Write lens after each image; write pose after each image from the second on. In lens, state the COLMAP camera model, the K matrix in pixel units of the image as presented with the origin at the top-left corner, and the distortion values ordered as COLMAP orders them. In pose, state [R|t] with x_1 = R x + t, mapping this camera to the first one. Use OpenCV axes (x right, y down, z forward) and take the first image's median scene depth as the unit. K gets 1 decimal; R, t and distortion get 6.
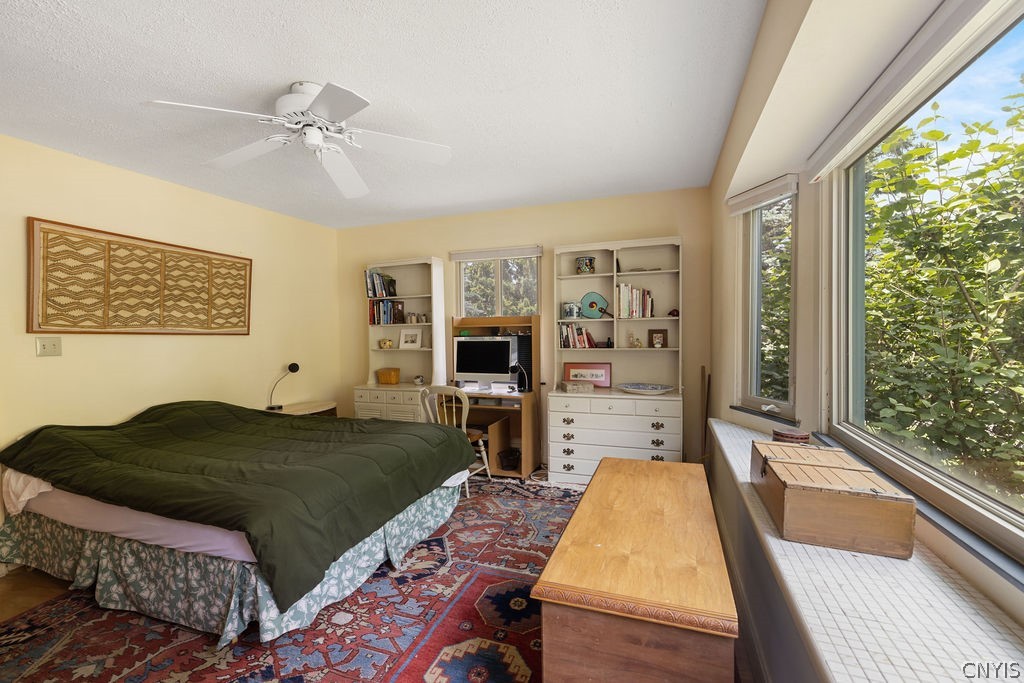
lens RADIAL K [[443.8, 0, 510.1], [0, 443.8, 327.2], [0, 0, 1]] dist [0.001517, 0.000208]
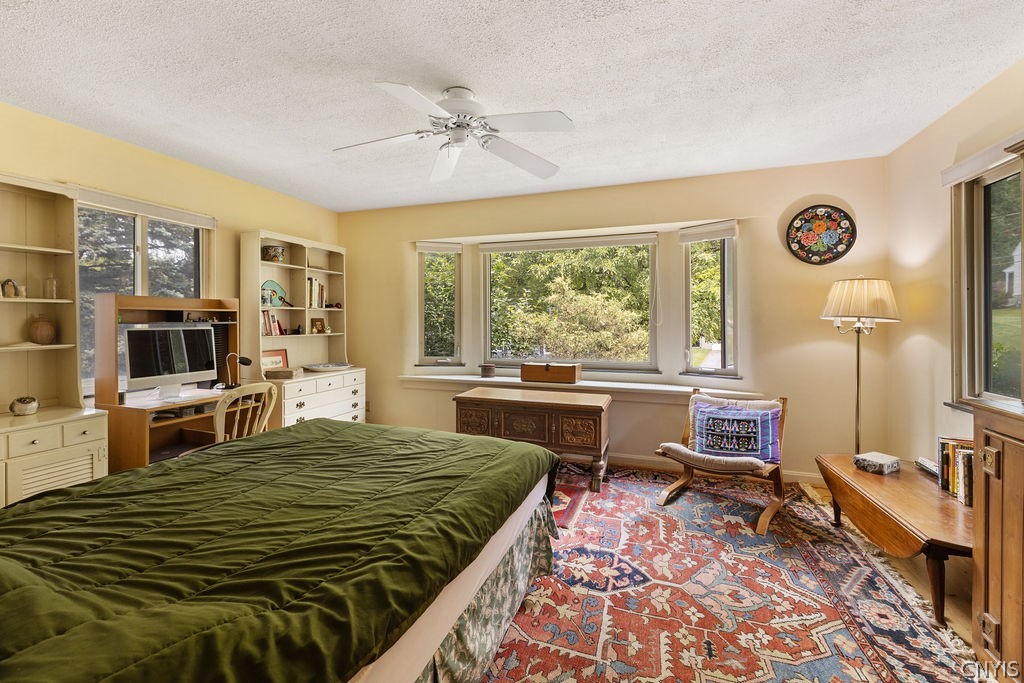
lens RADIAL K [[443.8, 0, 510.1], [0, 443.8, 327.2], [0, 0, 1]] dist [0.001517, 0.000208]
pose [[0.000226, -0.001124, 0.999999, -0.837526], [-0.007018, 0.999975, 0.001125, 0.023088], [-0.999975, -0.007018, 0.000218, 0.470229]]
